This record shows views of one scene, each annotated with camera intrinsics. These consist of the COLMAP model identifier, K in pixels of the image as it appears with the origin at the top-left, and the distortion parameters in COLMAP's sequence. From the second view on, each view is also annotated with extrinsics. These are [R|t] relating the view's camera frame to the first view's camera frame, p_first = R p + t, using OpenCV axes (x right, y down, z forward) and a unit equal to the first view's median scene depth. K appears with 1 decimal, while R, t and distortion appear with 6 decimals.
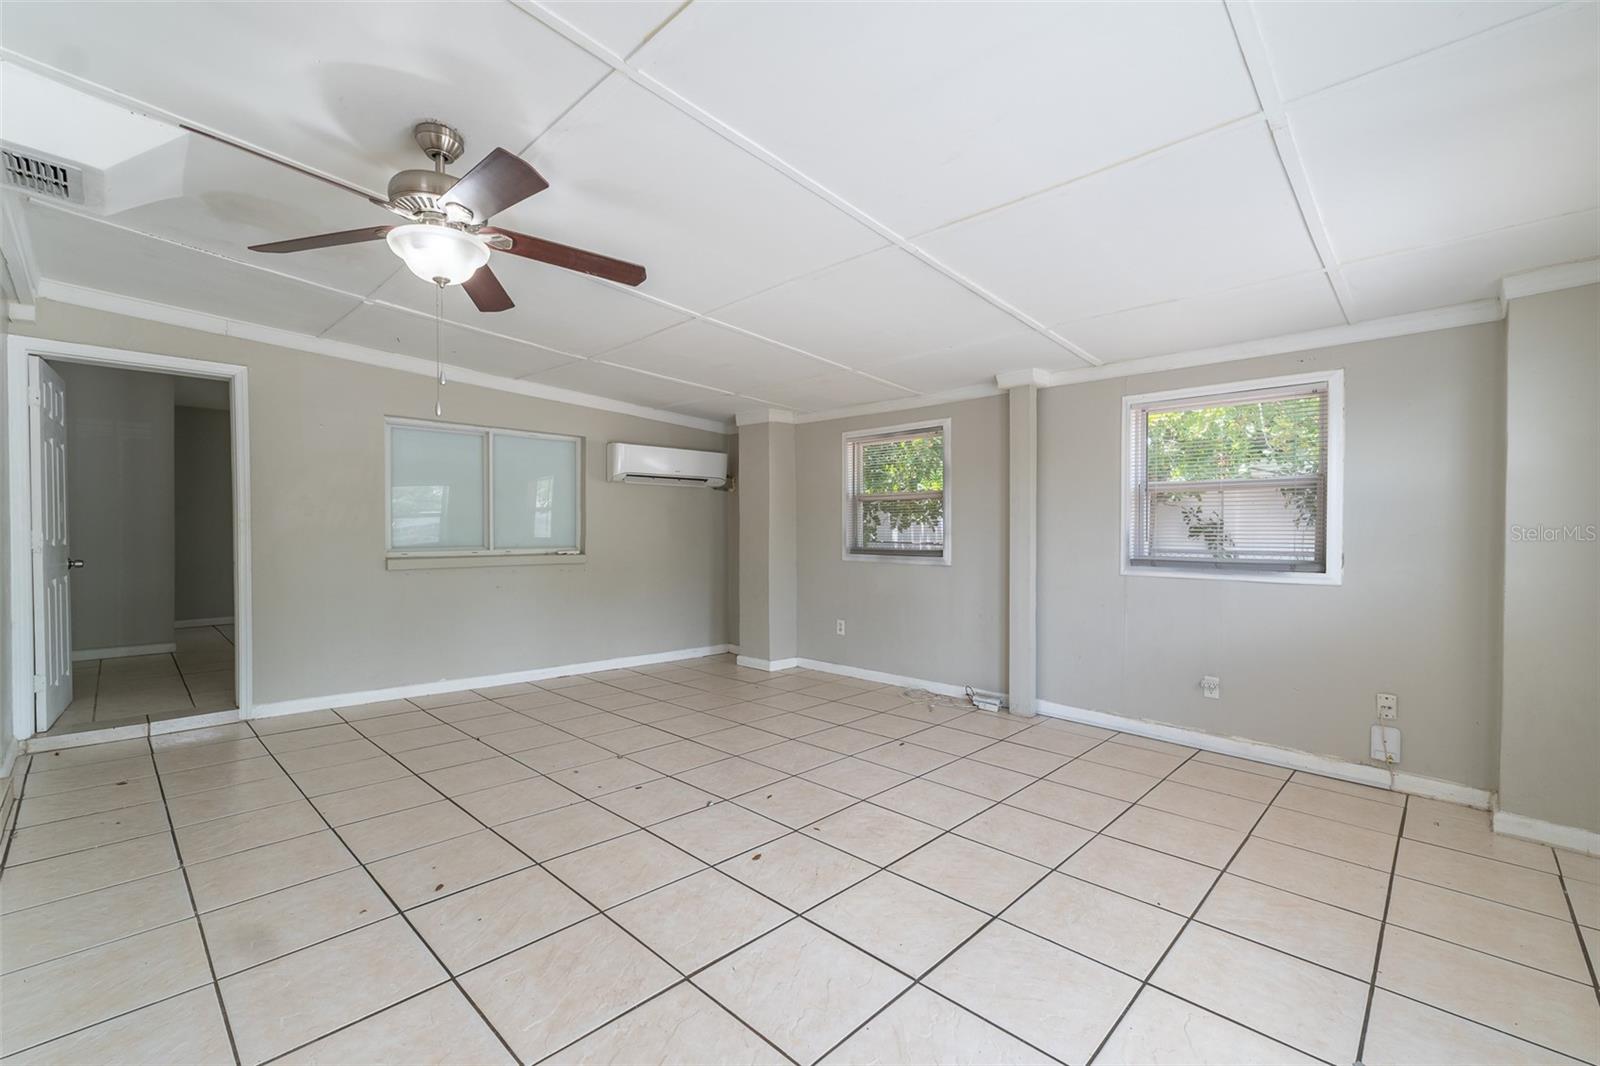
lens RADIAL K [[680.5, 0, 793.0], [0, 680.5, 535.7], [0, 0, 1]] dist [0.004248, -0.001078]
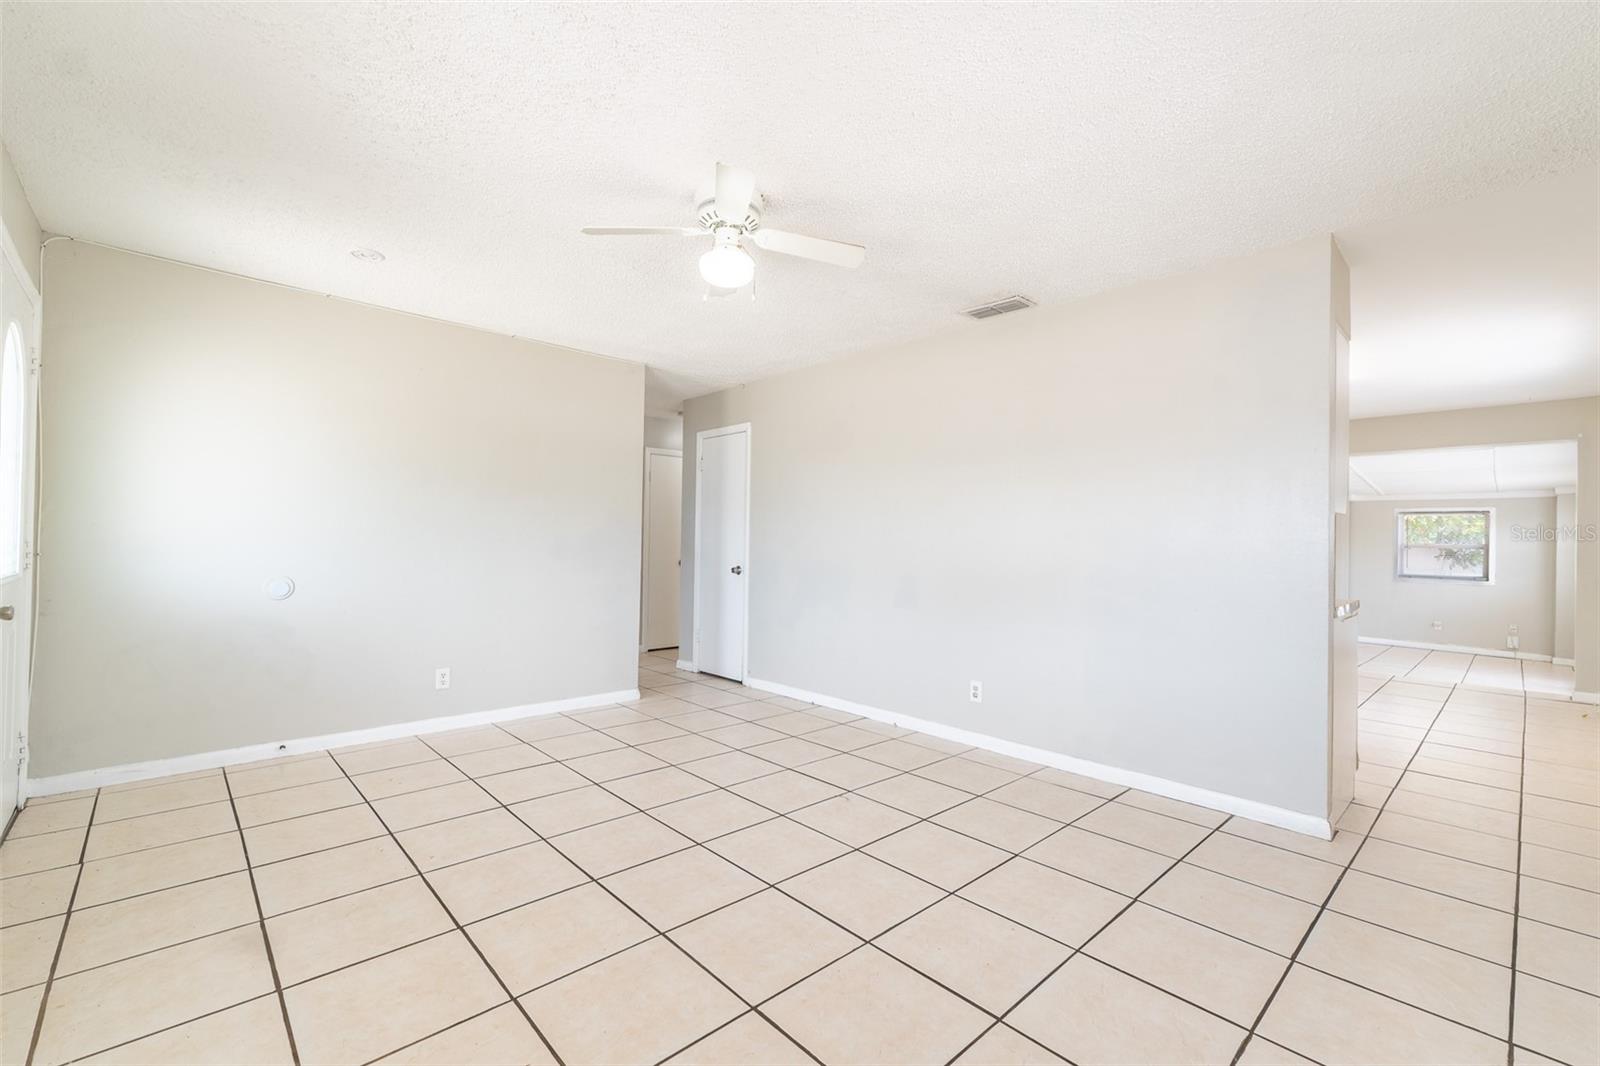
lens RADIAL K [[680.5, 0, 802.6], [0, 680.5, 540.5], [0, 0, 1]] dist [0.004248, -0.001078]
pose [[0.999257, 0.017164, -0.034503, -1.407818], [-0.017790, 0.999681, -0.017920, -0.008483], [0.034185, 0.018520, 0.999244, -1.374559]]
